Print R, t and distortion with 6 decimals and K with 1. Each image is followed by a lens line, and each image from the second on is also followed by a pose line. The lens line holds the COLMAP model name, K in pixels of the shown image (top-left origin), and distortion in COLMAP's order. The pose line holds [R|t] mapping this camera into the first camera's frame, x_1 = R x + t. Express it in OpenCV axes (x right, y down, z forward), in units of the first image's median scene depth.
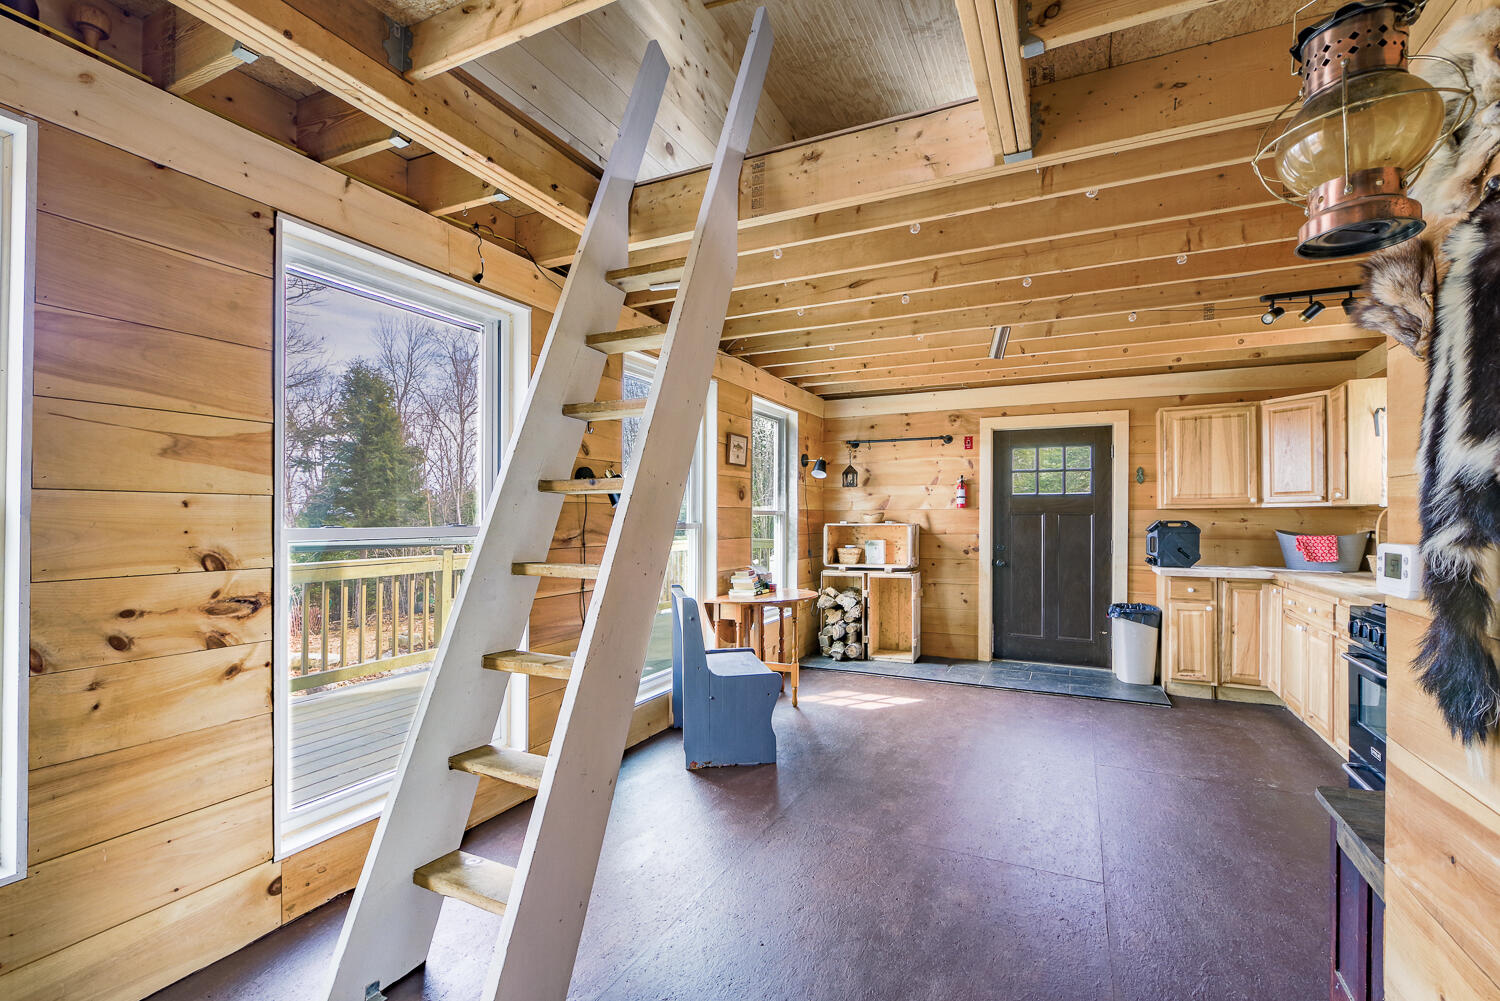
lens RADIAL K [[664.1, 0, 750.5], [0, 664.1, 516.7], [0, 0, 1]] dist [-0.001317, -0.000107]
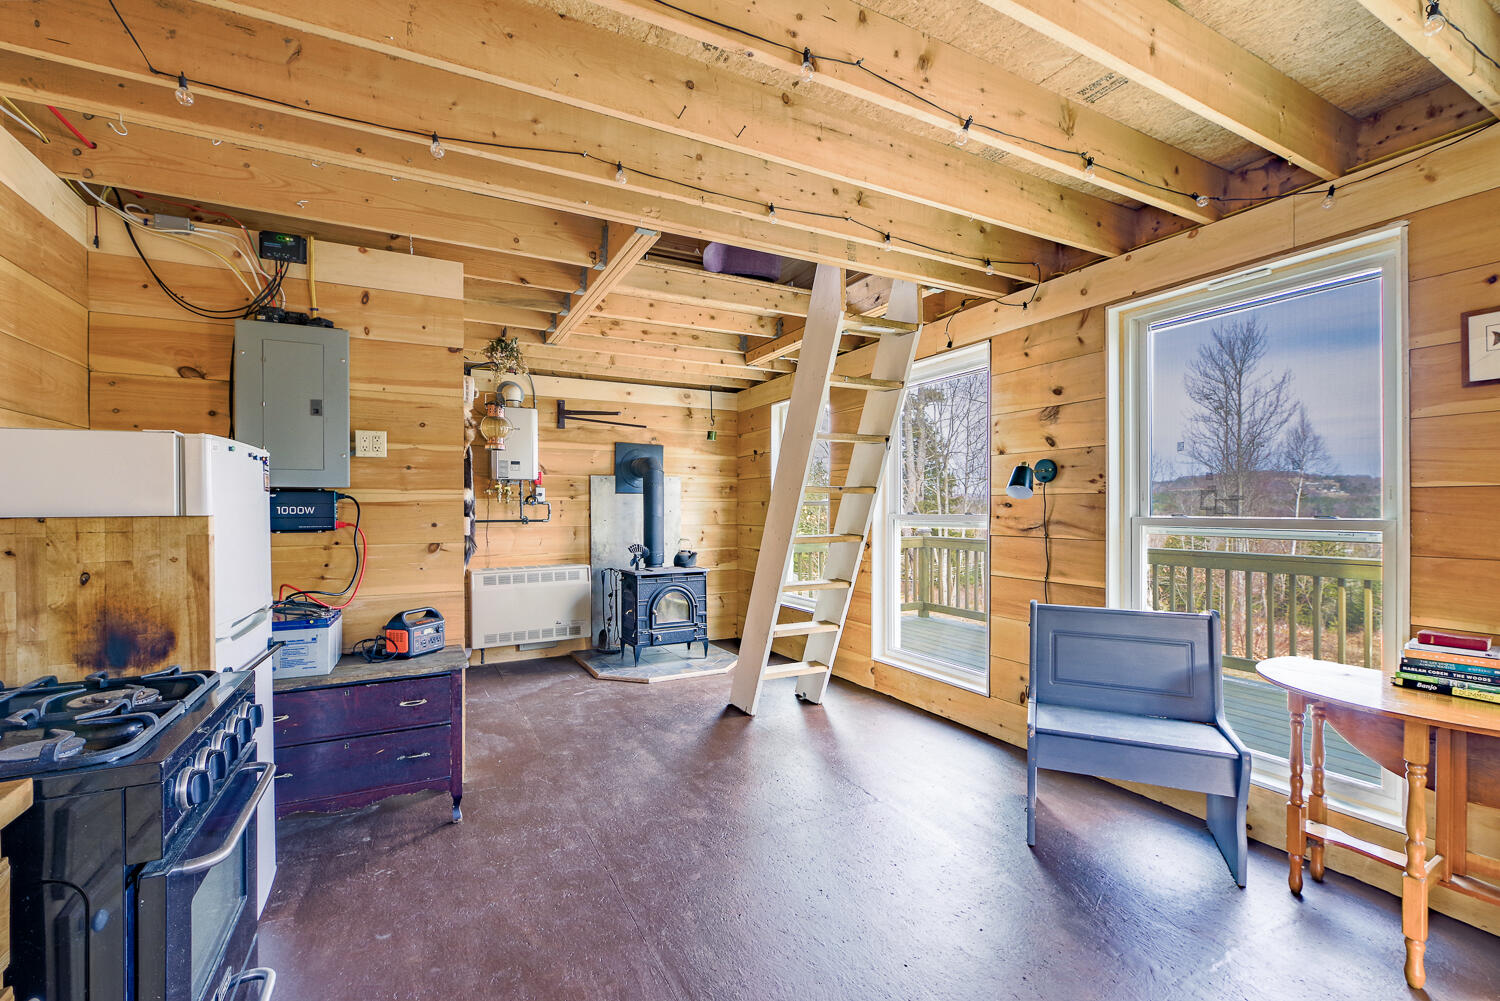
lens RADIAL K [[658.9, 0, 743.7], [0, 658.9, 506.4], [0, 0, 1]] dist [-0.006315, -0.000079]
pose [[-0.598054, -0.002603, -0.801452, 0.552186], [-0.001423, 0.999997, -0.002186, 0.000501], [0.801455, -0.000167, -0.598056, 0.811132]]
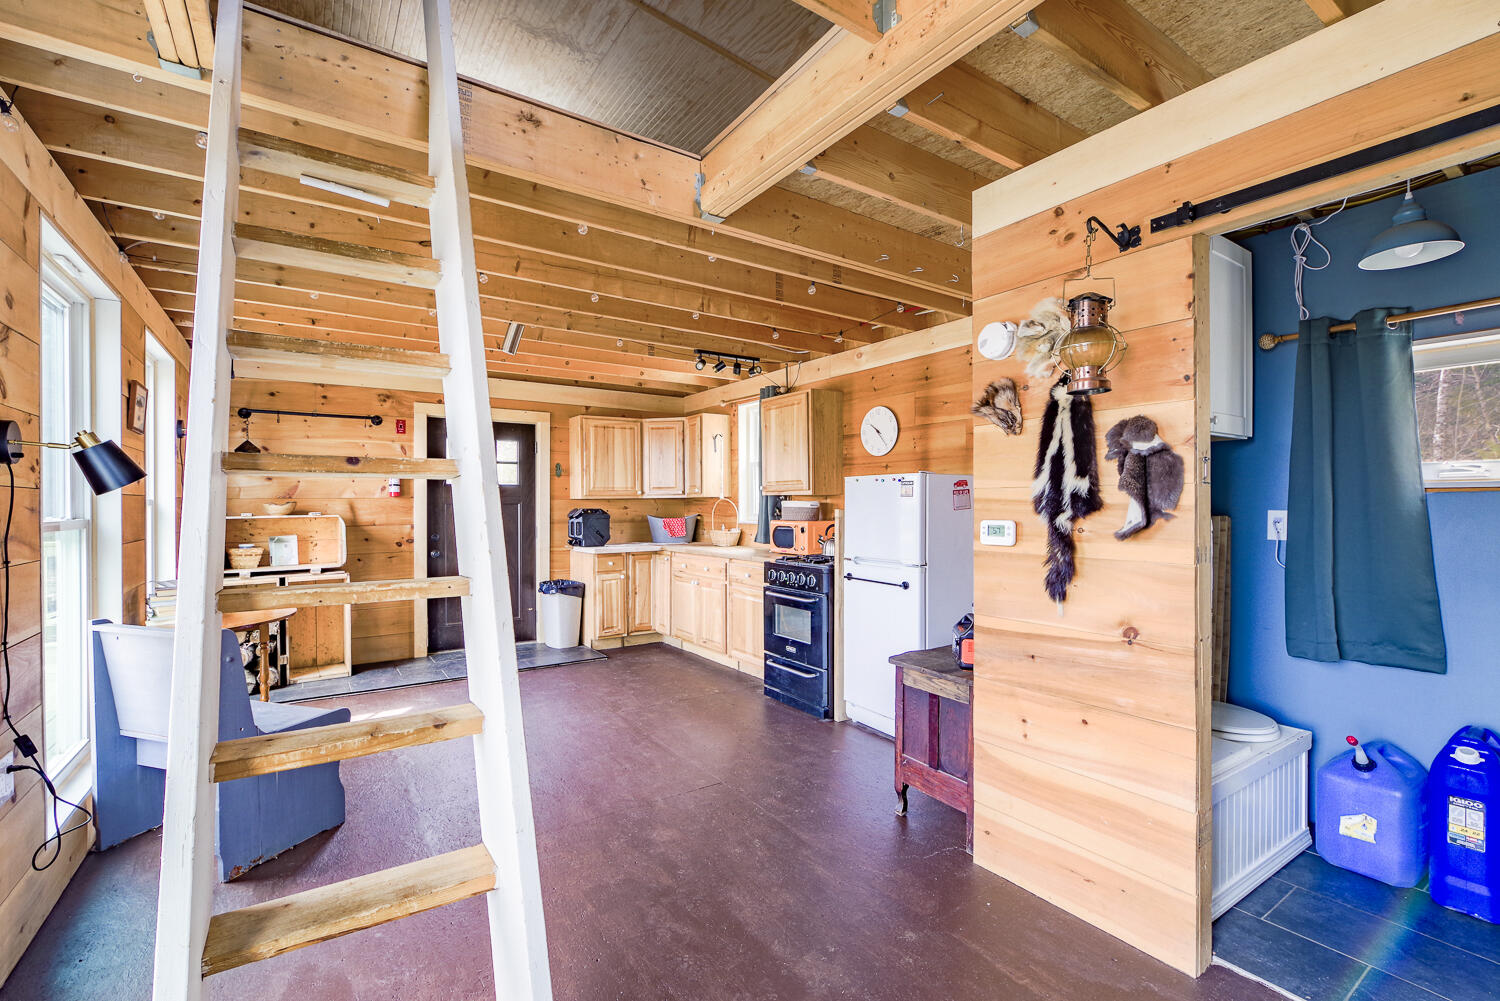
lens RADIAL K [[662.9, 0, 747.6], [0, 662.9, 508.3], [0, 0, 1]] dist [0.000915, 0.000646]
pose [[0.503280, -0.008437, 0.864082, -0.276012], [0.003509, 0.999964, 0.007720, -0.003003], [-0.864116, -0.000853, 0.503292, 0.135269]]
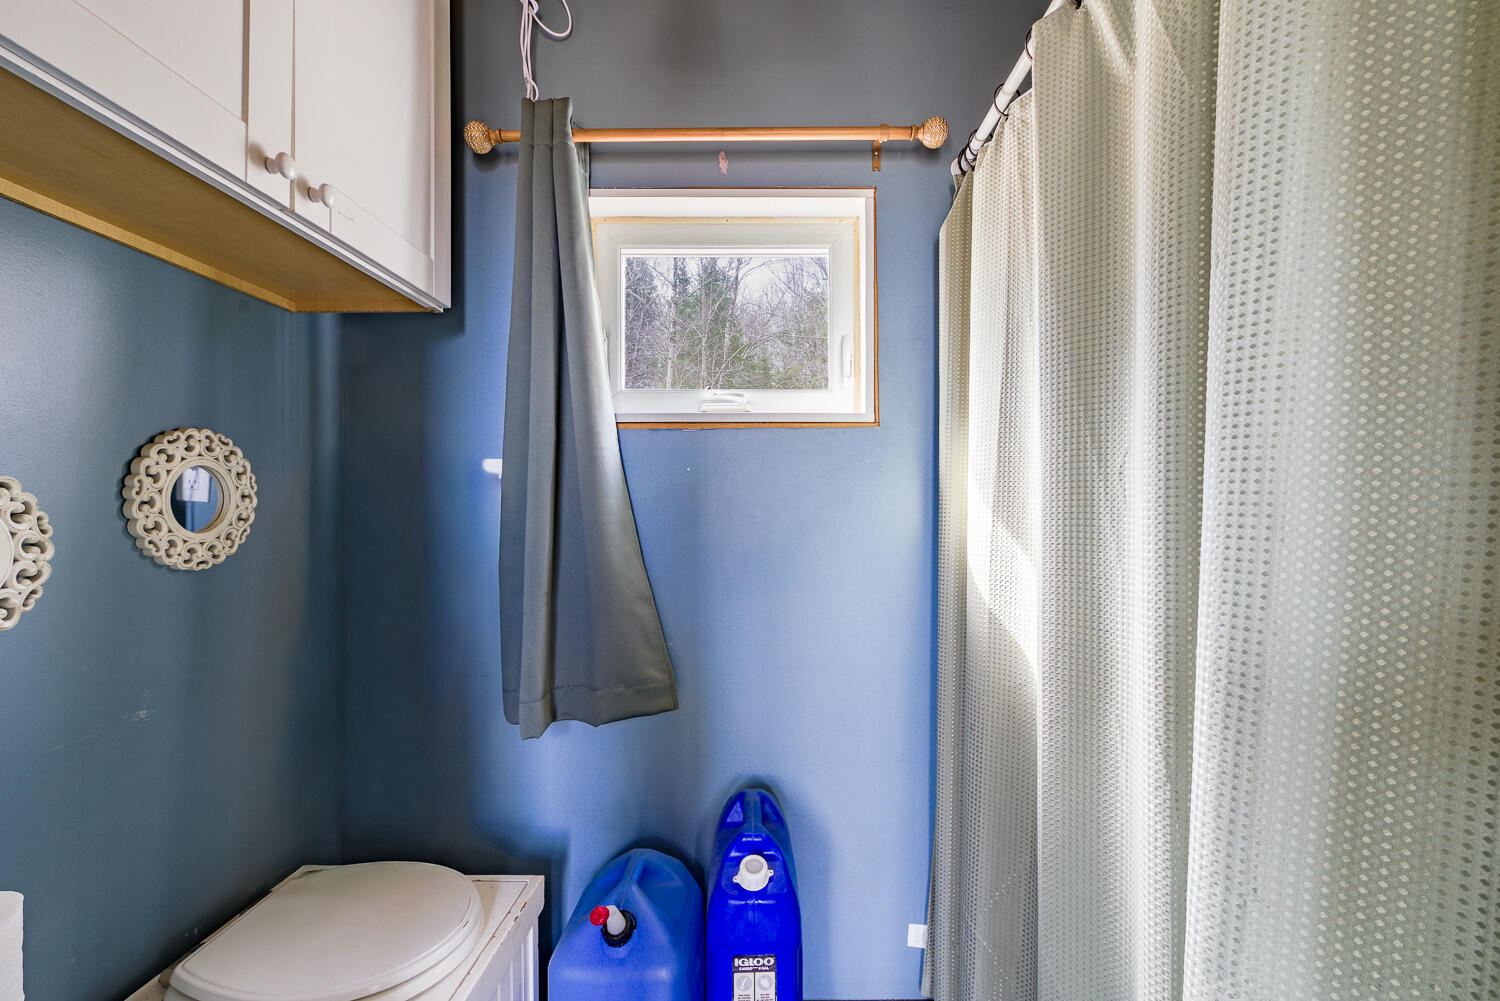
lens RADIAL K [[653.4, 0, 784.7], [0, 653.4, 504.5], [0, 0, 1]] dist [-0.001505, -0.000028]
pose [[-0.442049, -0.001178, 0.896990, 0.090791], [0.001661, 0.999996, 0.002132, 0.024348], [-0.896989, 0.002433, -0.442045, 0.049346]]
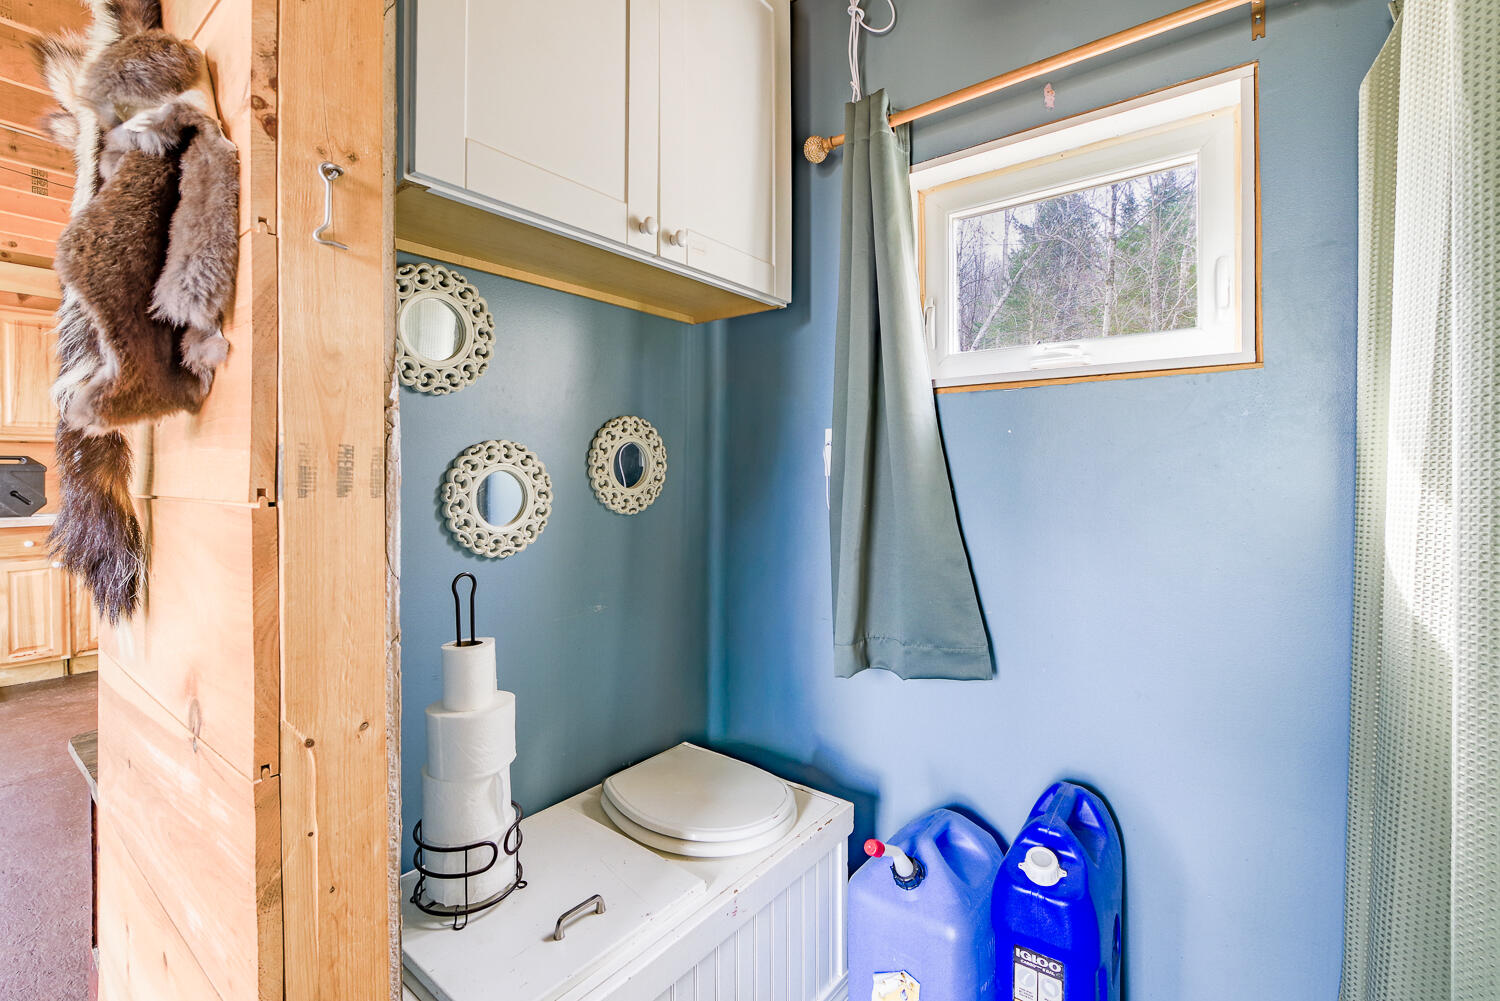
lens RADIAL K [[673.3, 0, 762.3], [0, 673.3, 473.6], [0, 0, 1]] dist [-0.003306, -0.000545]
pose [[0.205475, -0.005597, 0.978646, 0.069369], [0.003029, 0.999982, 0.005083, 0.025281], [-0.978658, 0.001920, 0.205488, 0.001319]]
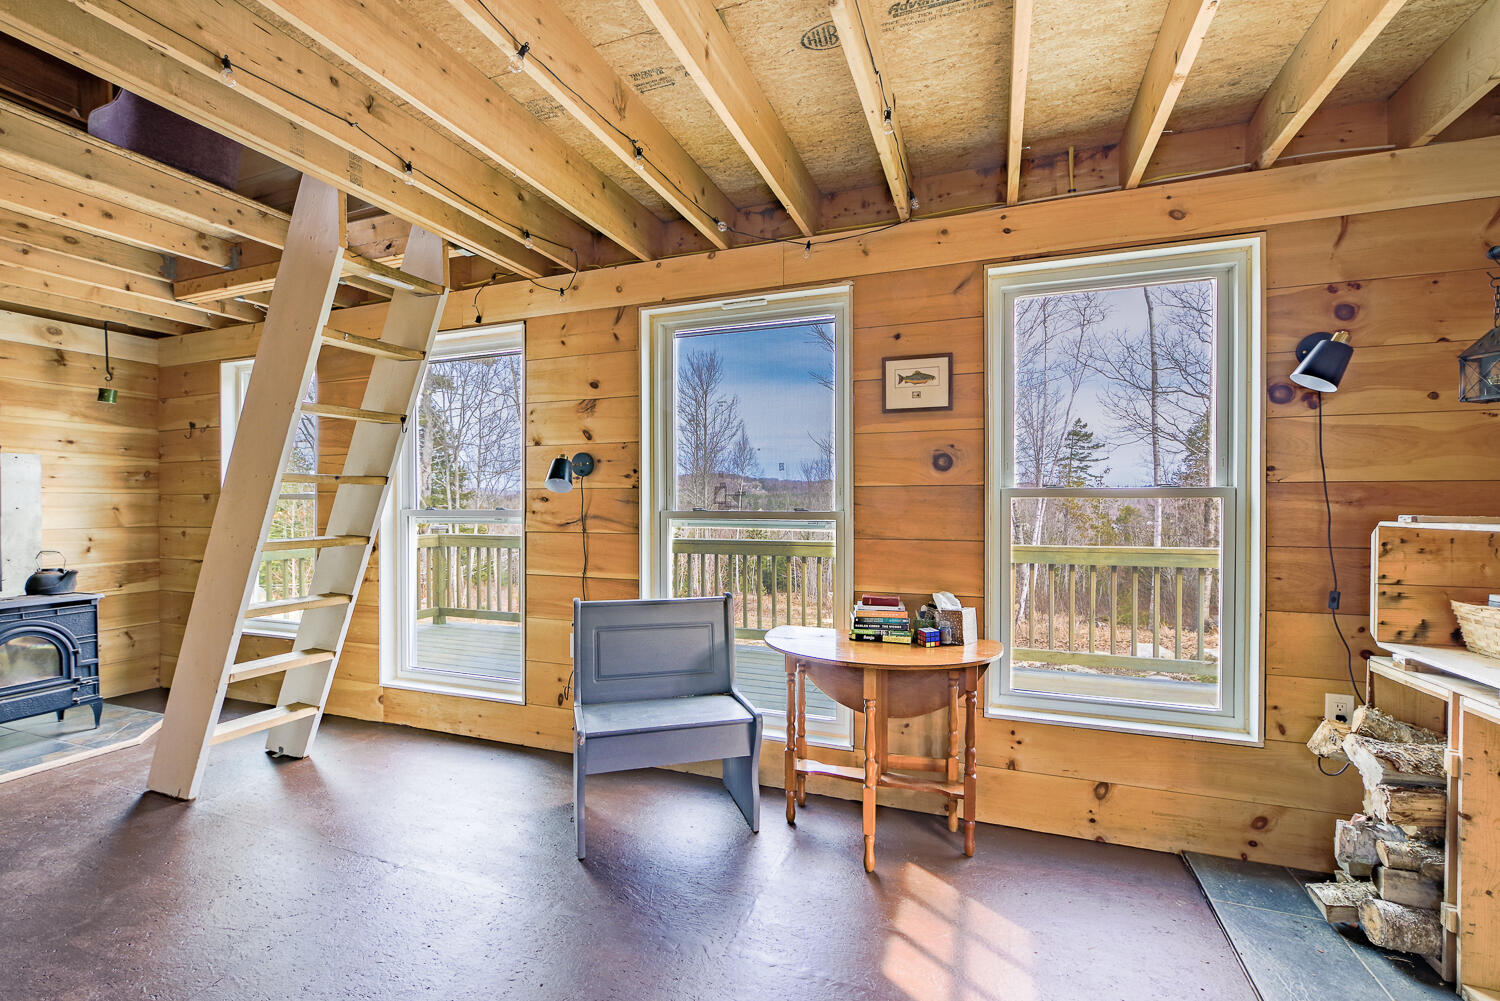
lens RADIAL K [[657.3, 0, 757.7], [0, 657.3, 506.2], [0, 0, 1]] dist [-0.004977, 0.000521]
pose [[0.090237, 0.004971, -0.995908, 0.501066], [0.000224, 0.999987, 0.005011, 0.000839], [0.995920, -0.000676, 0.090235, 0.771511]]
